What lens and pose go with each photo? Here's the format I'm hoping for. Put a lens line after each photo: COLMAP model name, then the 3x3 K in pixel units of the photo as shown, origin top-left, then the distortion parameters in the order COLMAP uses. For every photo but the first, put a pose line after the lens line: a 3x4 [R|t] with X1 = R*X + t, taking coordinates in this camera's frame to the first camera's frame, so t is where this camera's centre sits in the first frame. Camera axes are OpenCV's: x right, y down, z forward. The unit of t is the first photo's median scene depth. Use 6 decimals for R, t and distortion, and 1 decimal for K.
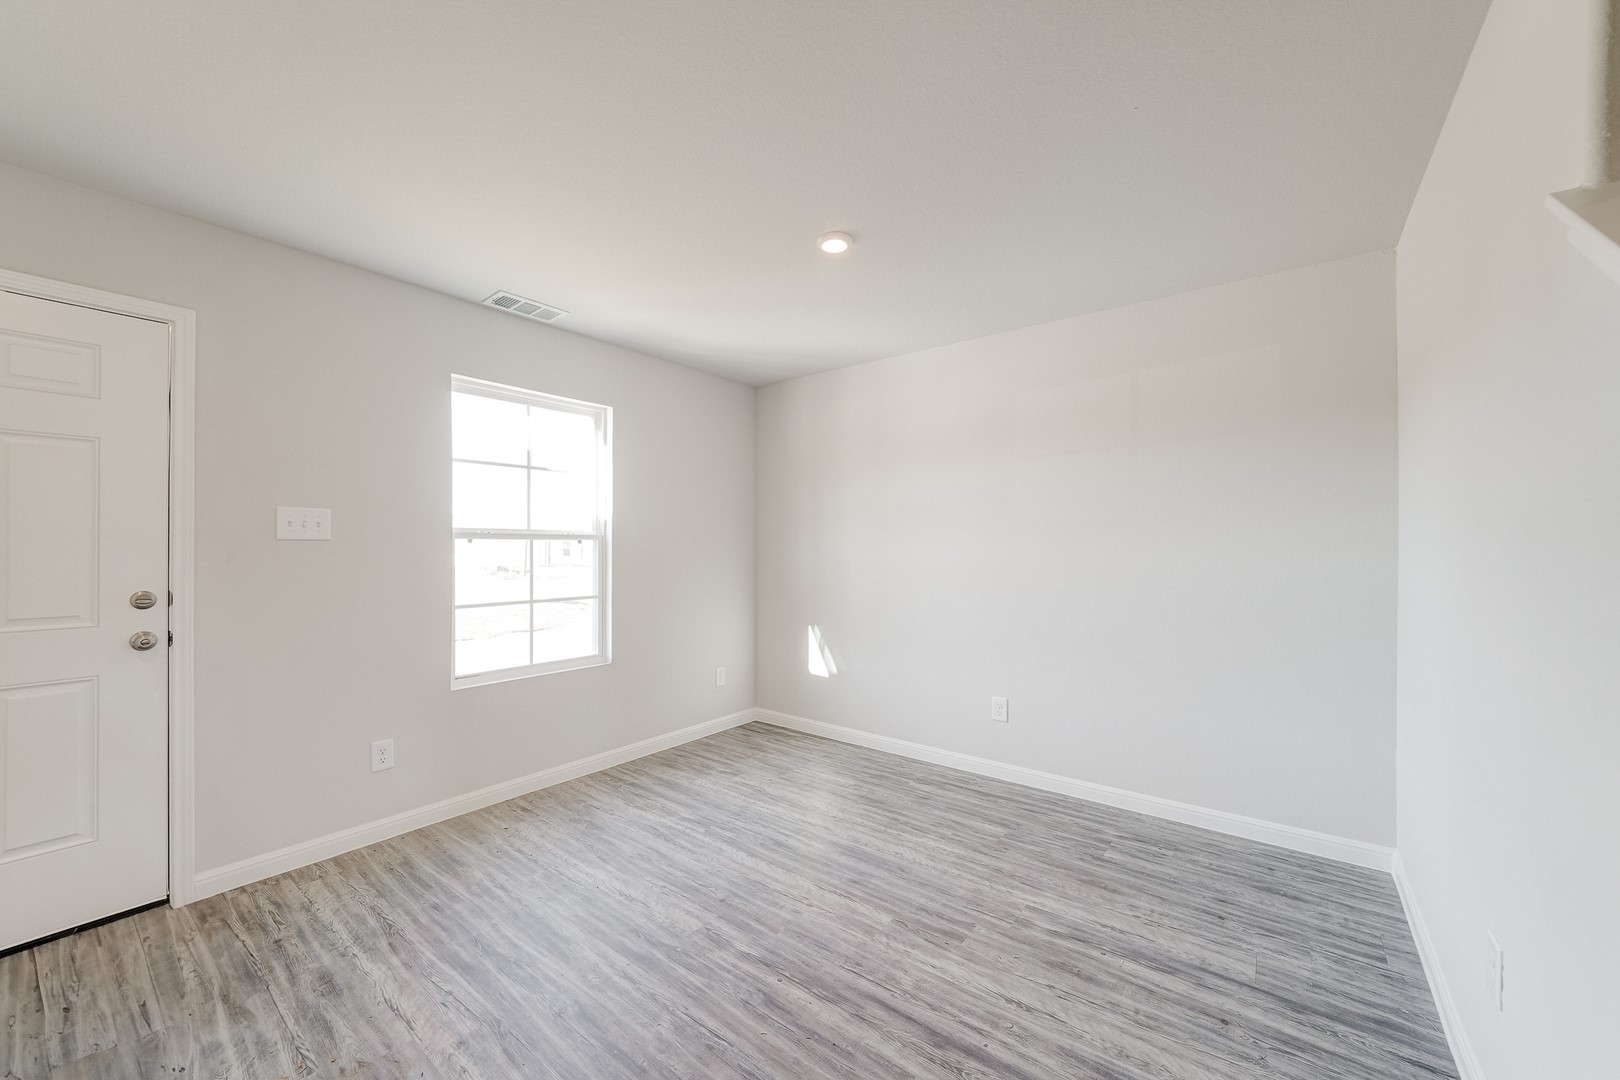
lens RADIAL K [[609.5, 0, 808.1], [0, 609.5, 543.0], [0, 0, 1]] dist [-0.002216, -0.000007]
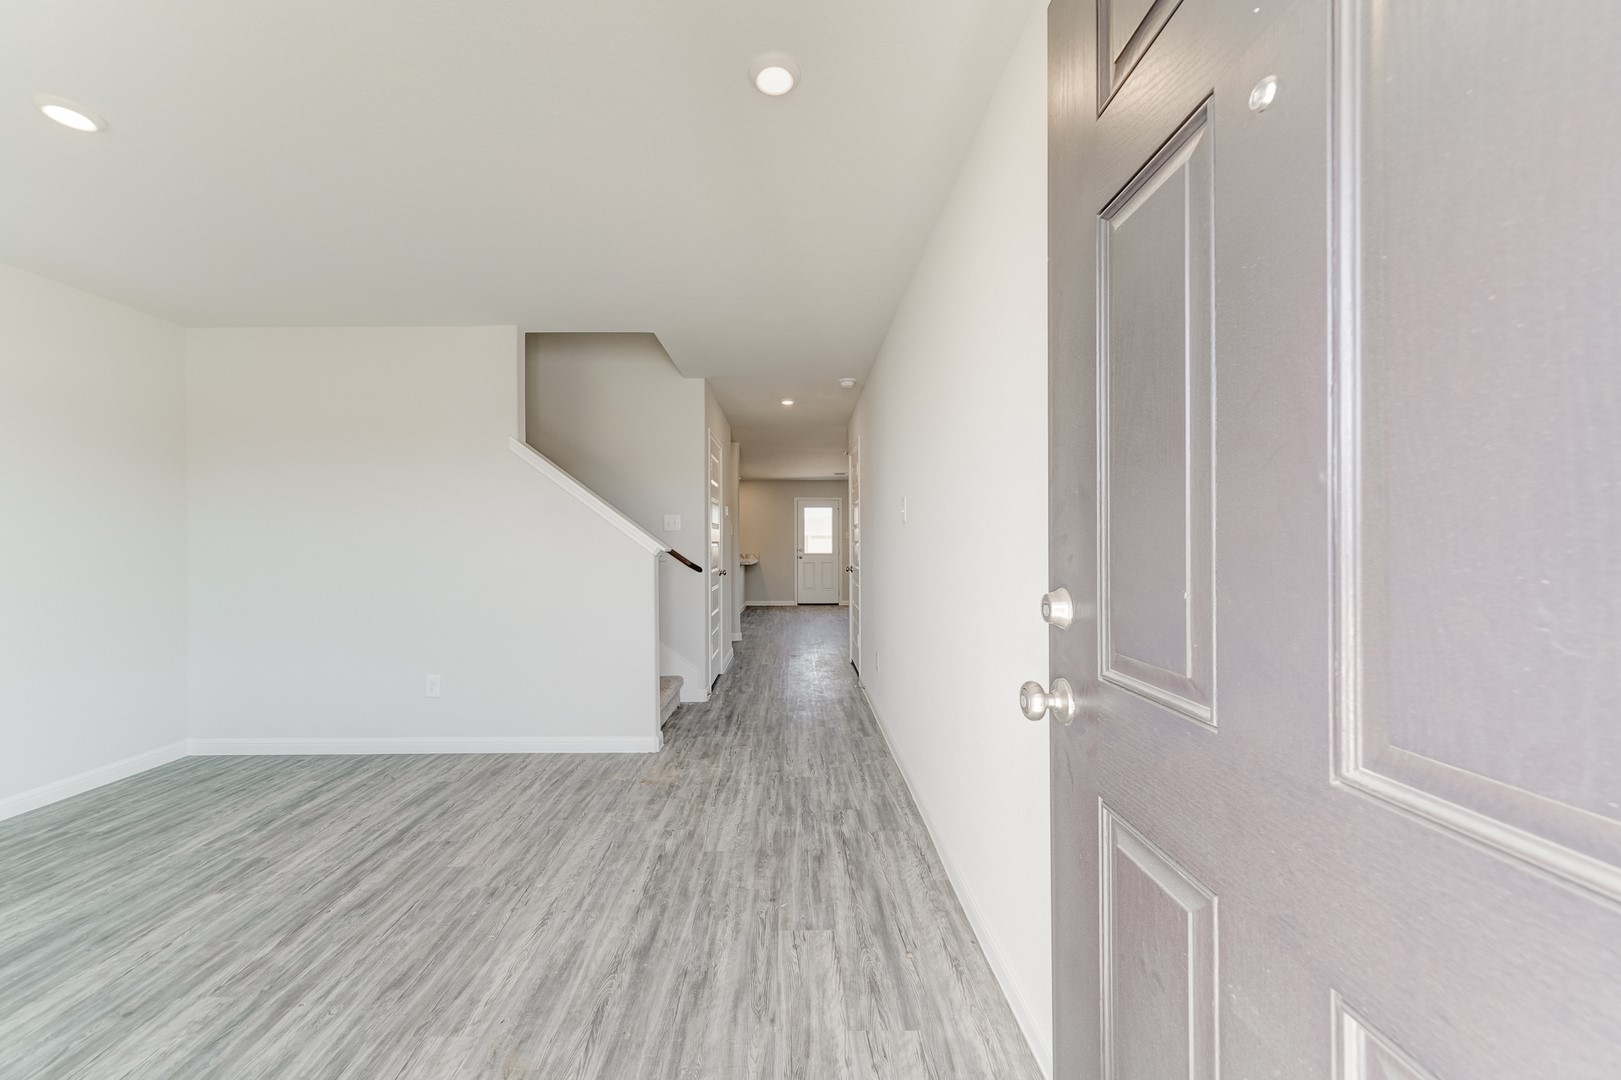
lens RADIAL K [[609.9, 0, 810.0], [0, 609.9, 543.9], [0, 0, 1]] dist [-0.002216, -0.000007]
pose [[-0.641897, 0.005880, 0.766769, -1.362867], [0.001382, 0.999978, -0.006511, 0.061331], [-0.766790, -0.003119, -0.641890, 0.980076]]
